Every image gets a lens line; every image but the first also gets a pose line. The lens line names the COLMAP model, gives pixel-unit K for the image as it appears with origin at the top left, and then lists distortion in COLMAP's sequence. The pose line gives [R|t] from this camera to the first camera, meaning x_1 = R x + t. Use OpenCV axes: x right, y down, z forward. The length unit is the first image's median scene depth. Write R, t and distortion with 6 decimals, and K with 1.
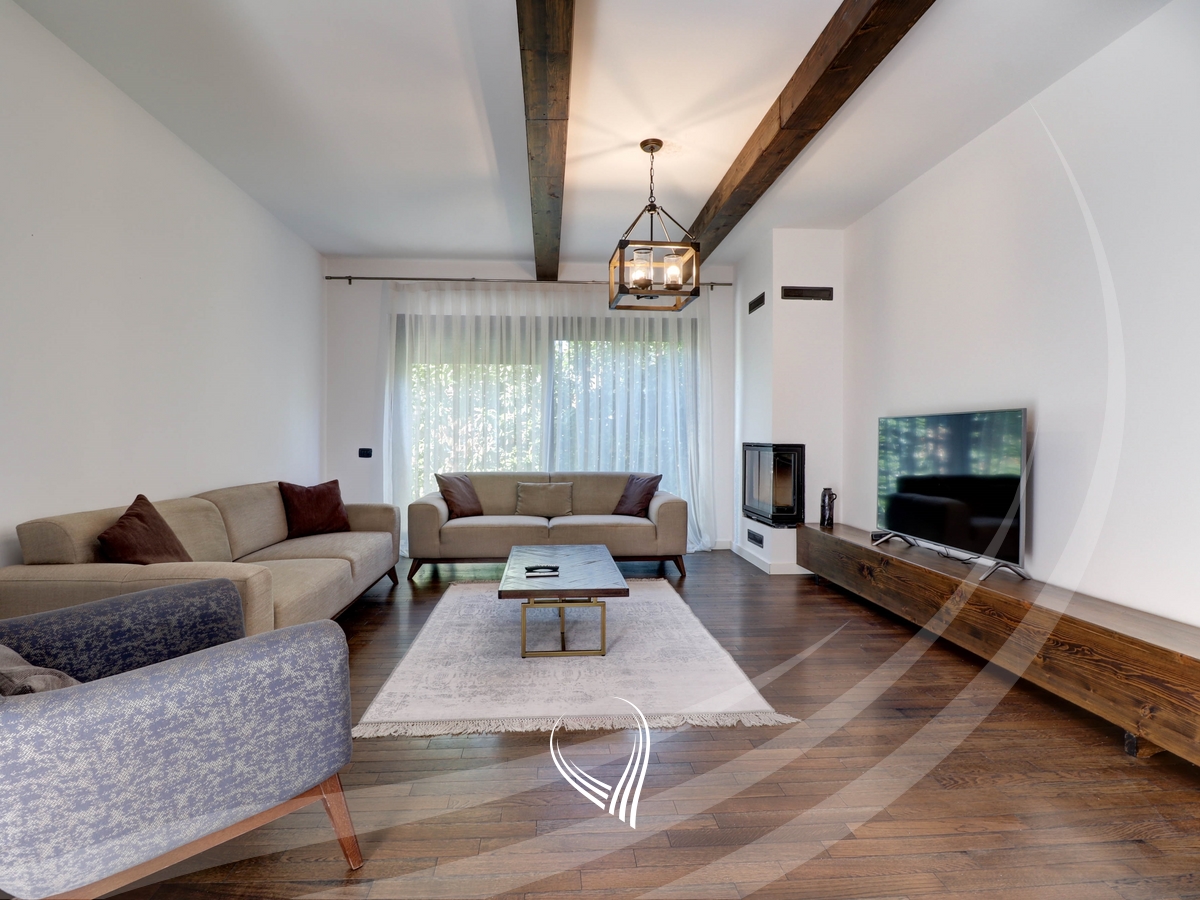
lens RADIAL K [[646.5, 0, 595.3], [0, 646.5, 443.9], [0, 0, 1]] dist [-0.006505, -0.004403]
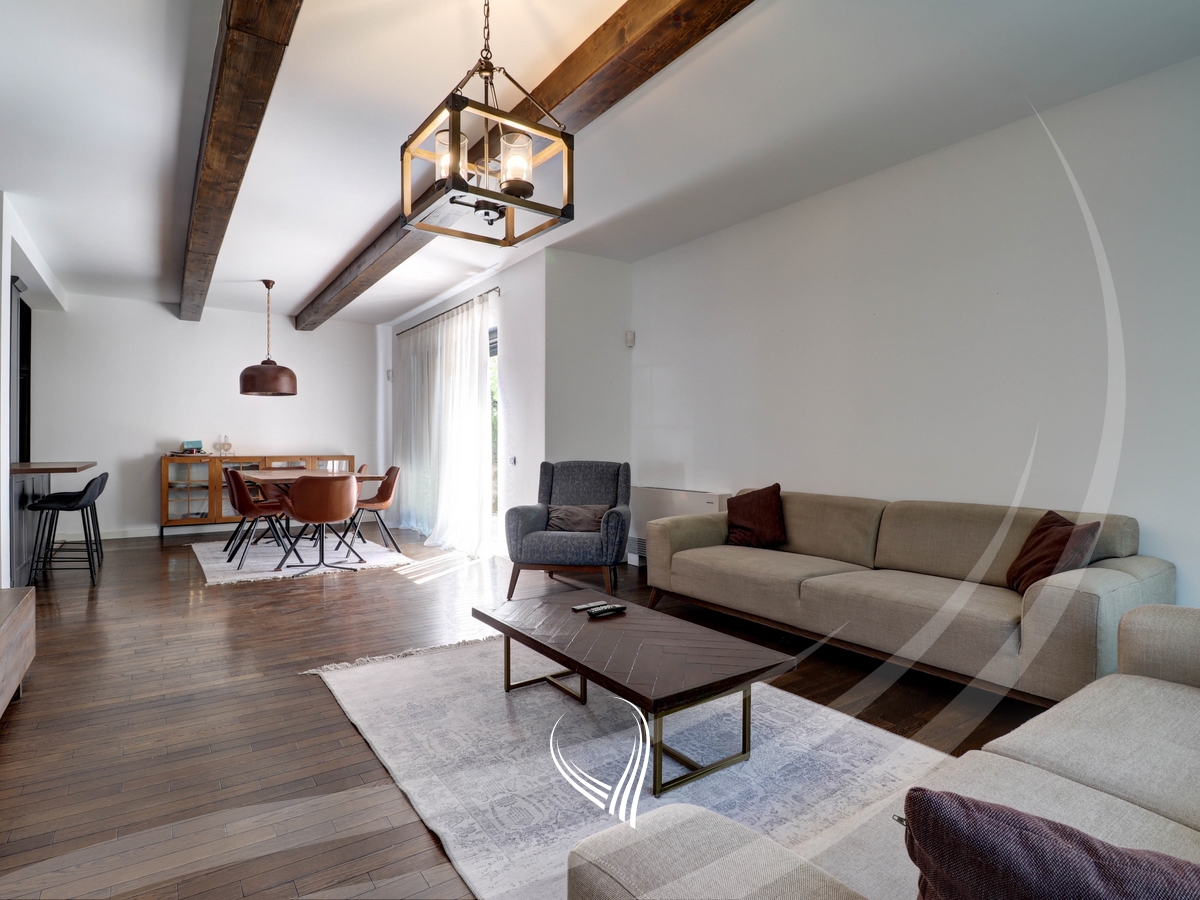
lens RADIAL K [[646.5, 0, 598.0], [0, 646.5, 445.5], [0, 0, 1]] dist [-0.006505, -0.004403]
pose [[-0.856038, -0.005903, -0.516878, 0.245507], [-0.011547, 0.999904, 0.007705, -0.009760], [0.516783, 0.012564, -0.856024, 1.225271]]
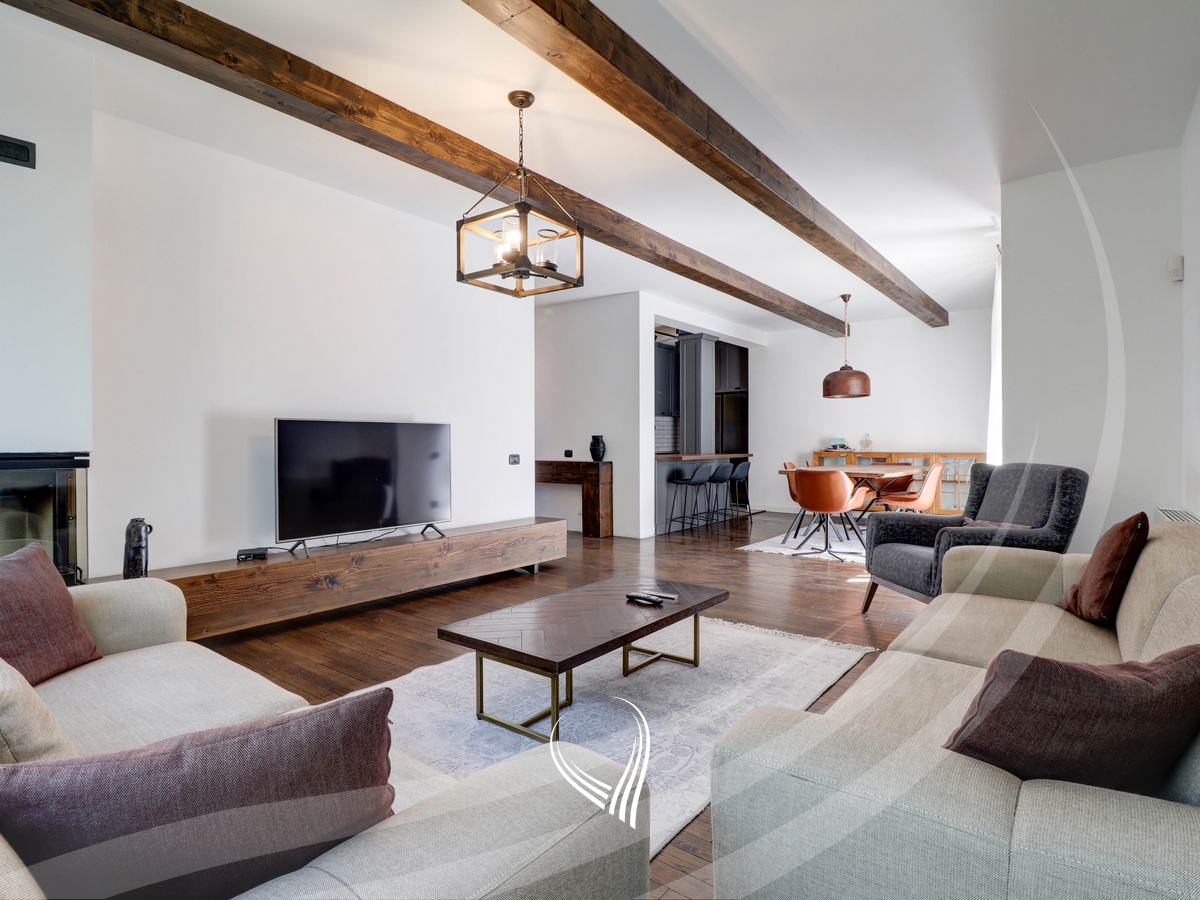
lens RADIAL K [[646.5, 0, 612.2], [0, 646.5, 446.5], [0, 0, 1]] dist [-0.006505, -0.004403]
pose [[-0.757326, -0.009647, 0.652966, -0.434476], [0.004835, 0.999781, 0.020379, -0.015518], [-0.653019, 0.018591, -0.757113, 1.214942]]
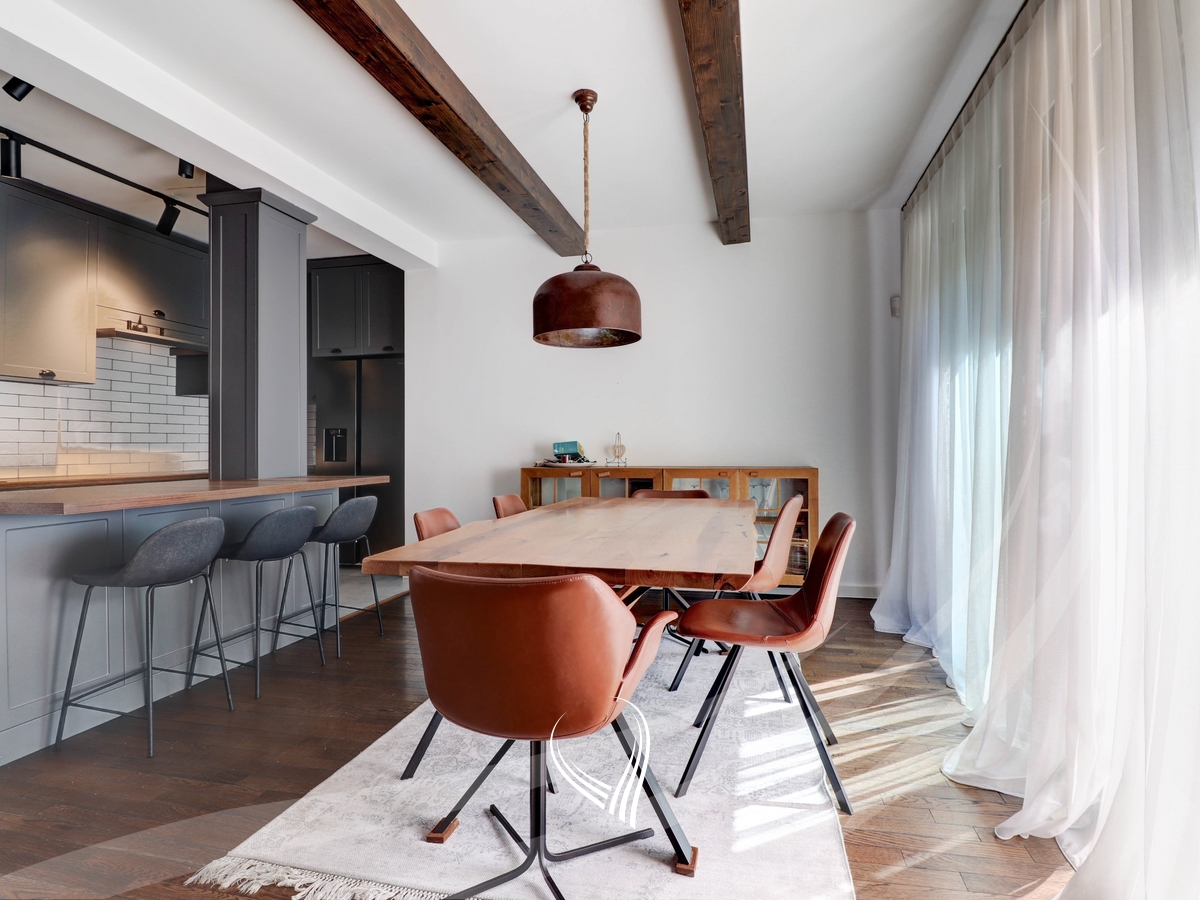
lens RADIAL K [[646.5, 0, 602.2], [0, 646.5, 447.2], [0, 0, 1]] dist [-0.006505, -0.004403]
pose [[-0.951260, -0.002619, 0.308379, -0.068549], [0.001972, 0.999892, 0.014573, -0.003755], [-0.308384, 0.014470, -0.951152, 0.304635]]
